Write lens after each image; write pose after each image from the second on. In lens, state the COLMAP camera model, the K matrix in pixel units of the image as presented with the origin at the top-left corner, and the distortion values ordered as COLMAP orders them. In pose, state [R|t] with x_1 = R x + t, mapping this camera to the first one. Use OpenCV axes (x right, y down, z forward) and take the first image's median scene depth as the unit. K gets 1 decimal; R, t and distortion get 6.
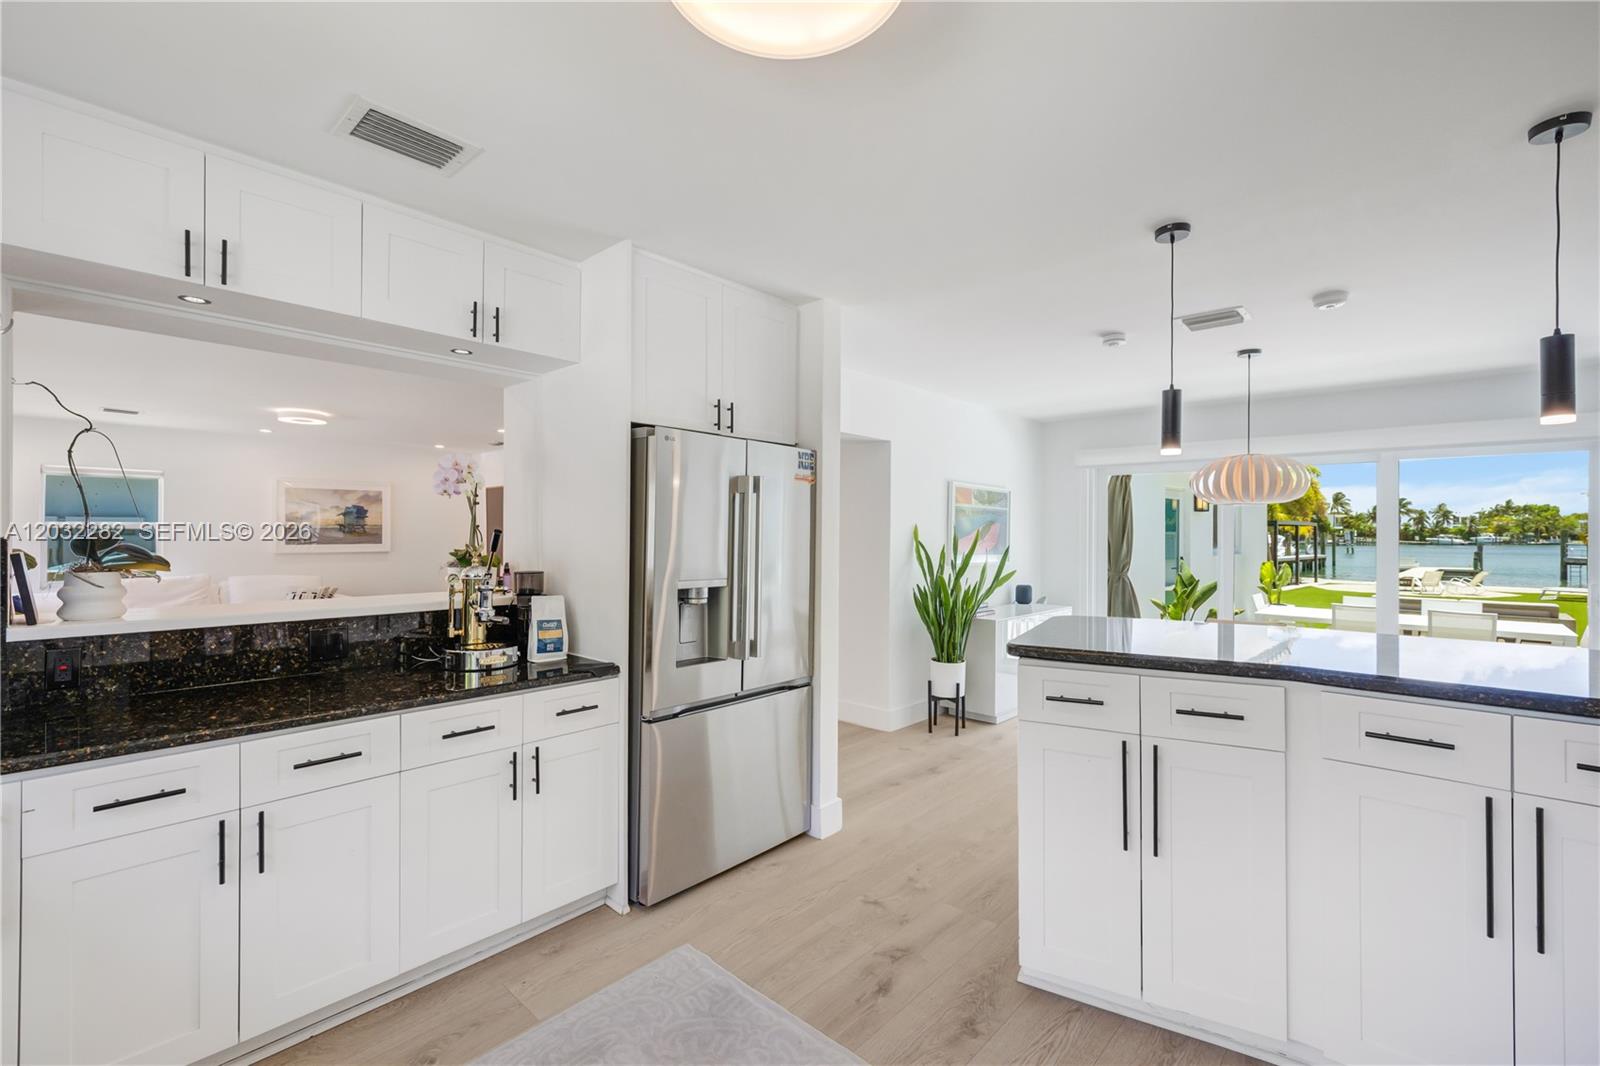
lens RADIAL K [[705.8, 0, 791.2], [0, 705.8, 530.2], [0, 0, 1]] dist [-0.002059, -0.000542]
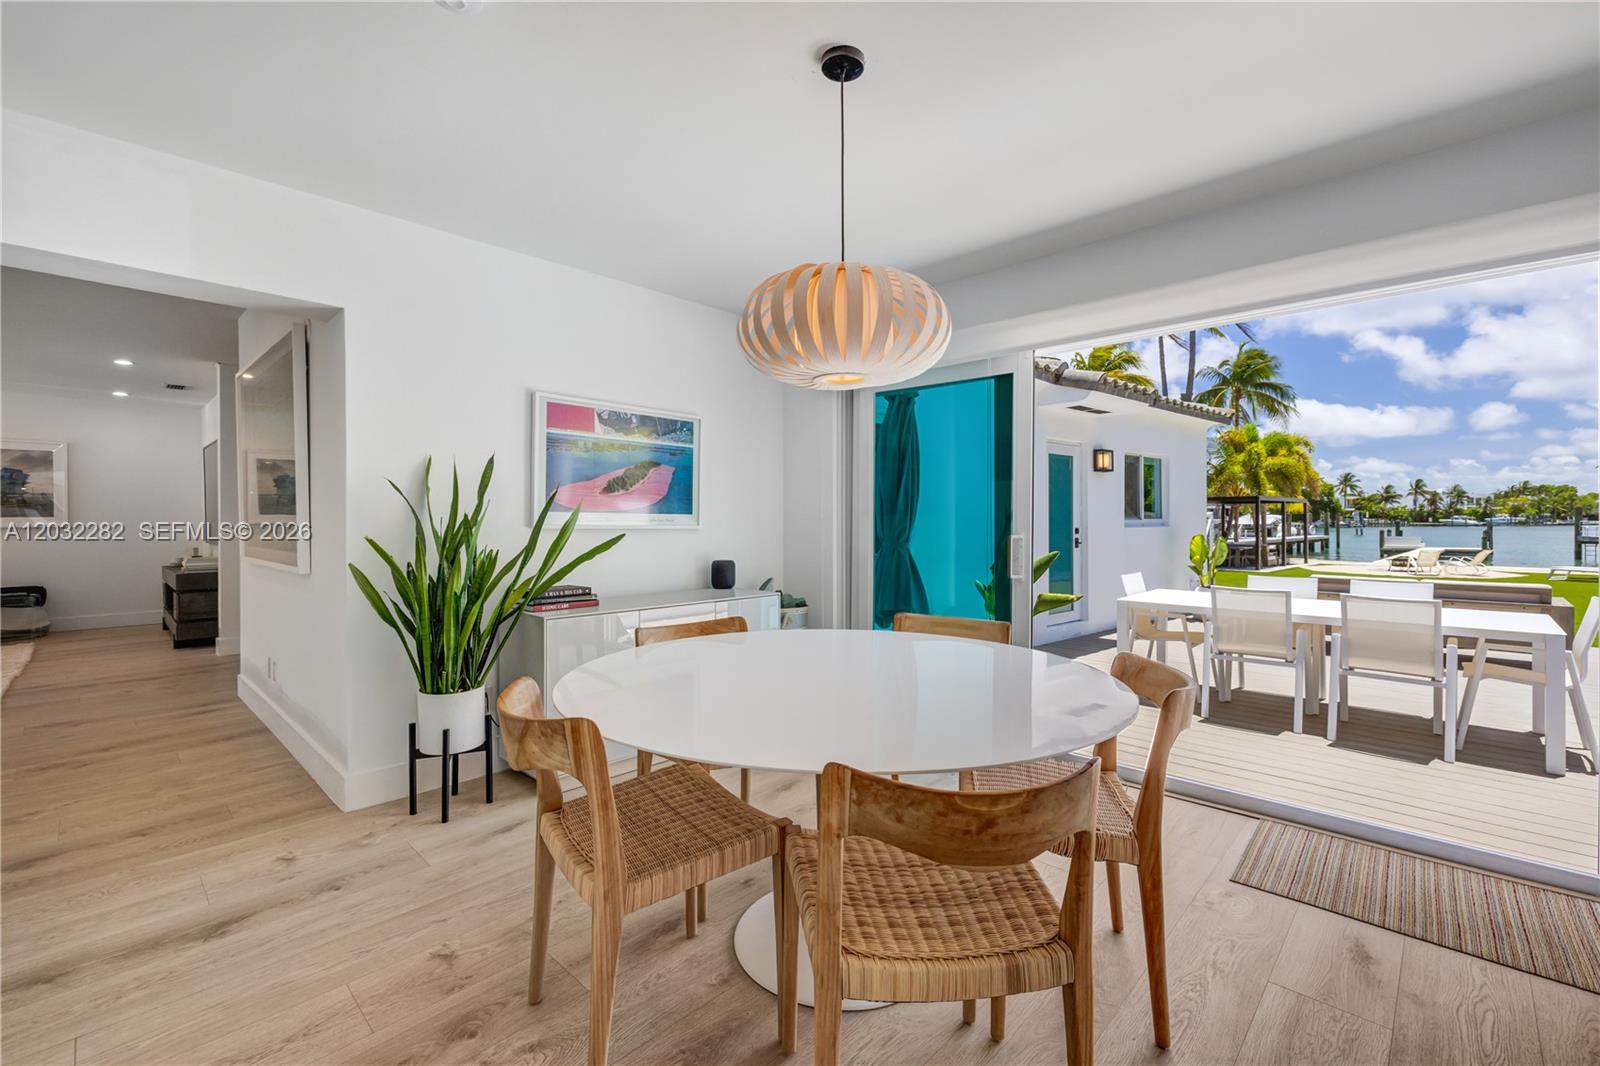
lens RADIAL K [[700.2, 0, 800.0], [0, 700.2, 533.0], [0, 0, 1]] dist [0.003449, 0.000722]
pose [[0.999961, -0.006770, -0.005692, 0.081120], [0.006905, 0.999690, 0.023933, 0.007245], [0.005529, -0.023971, 0.999697, 0.068357]]
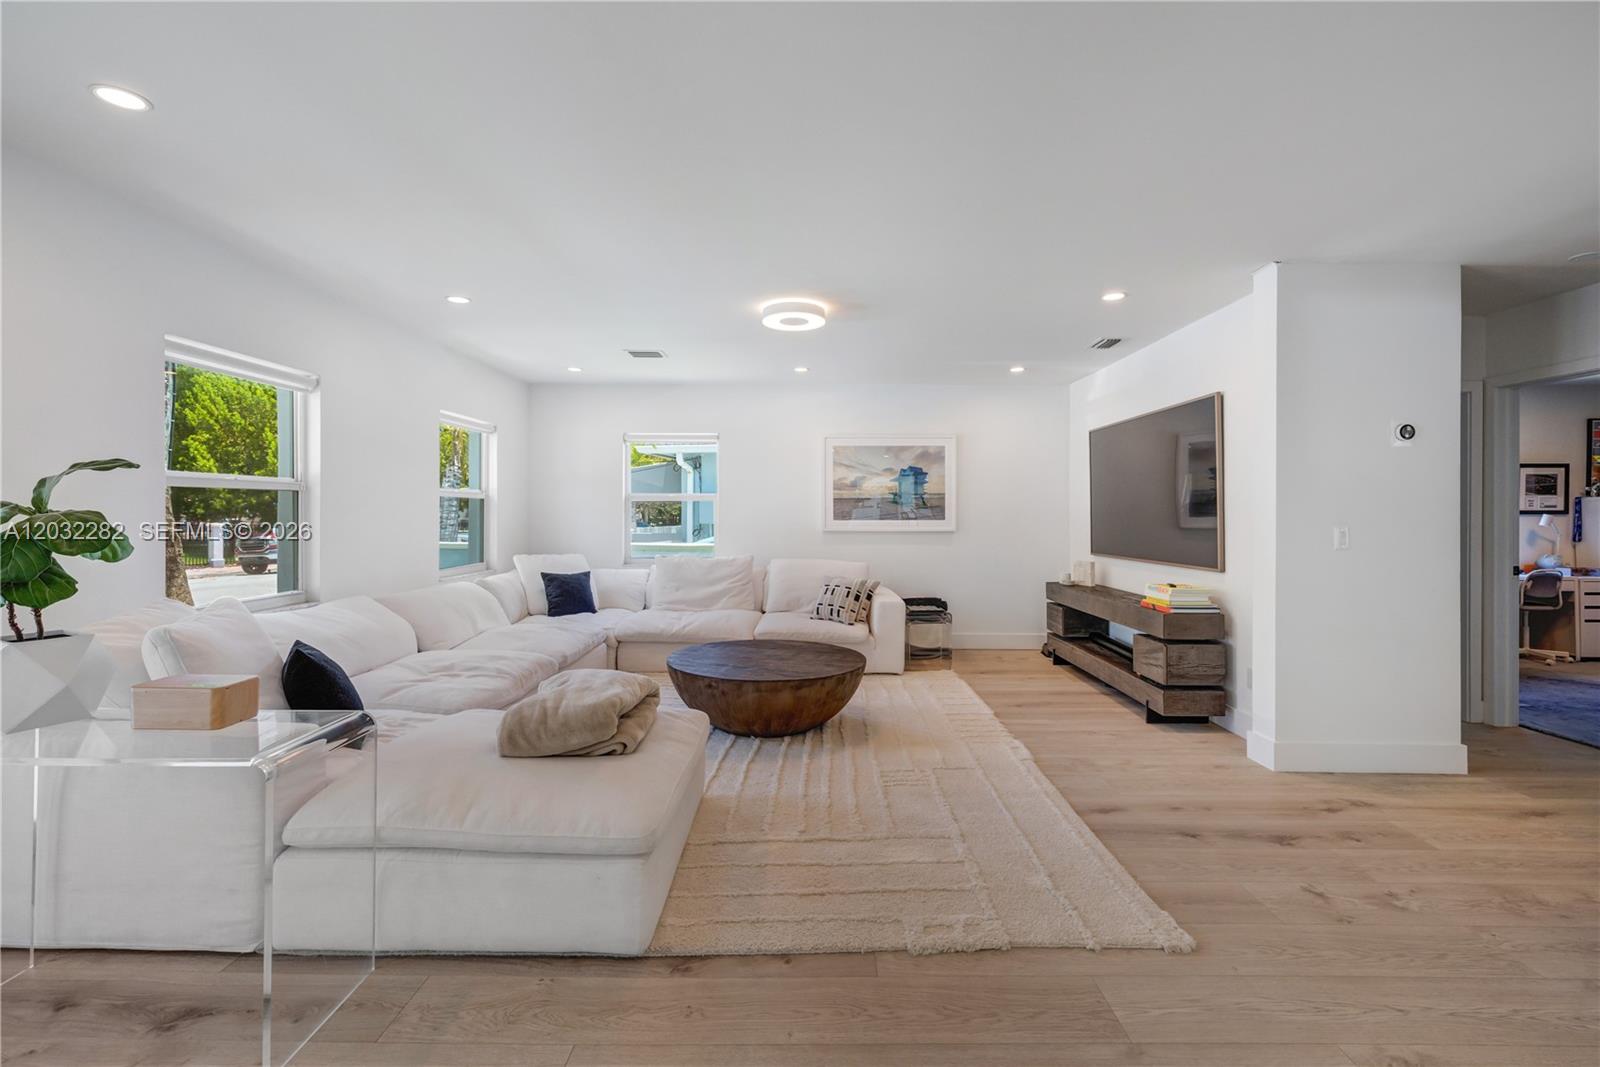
lens RADIAL K [[691.1, 0, 799.7], [0, 691.1, 515.6], [0, 0, 1]] dist [0.002101, 0.000452]
pose [[0.677109, 0.002605, -0.735878, -0.052443], [-0.000603, 0.999995, 0.002985, 0.004092], [0.735882, -0.001578, 0.677108, 0.132425]]
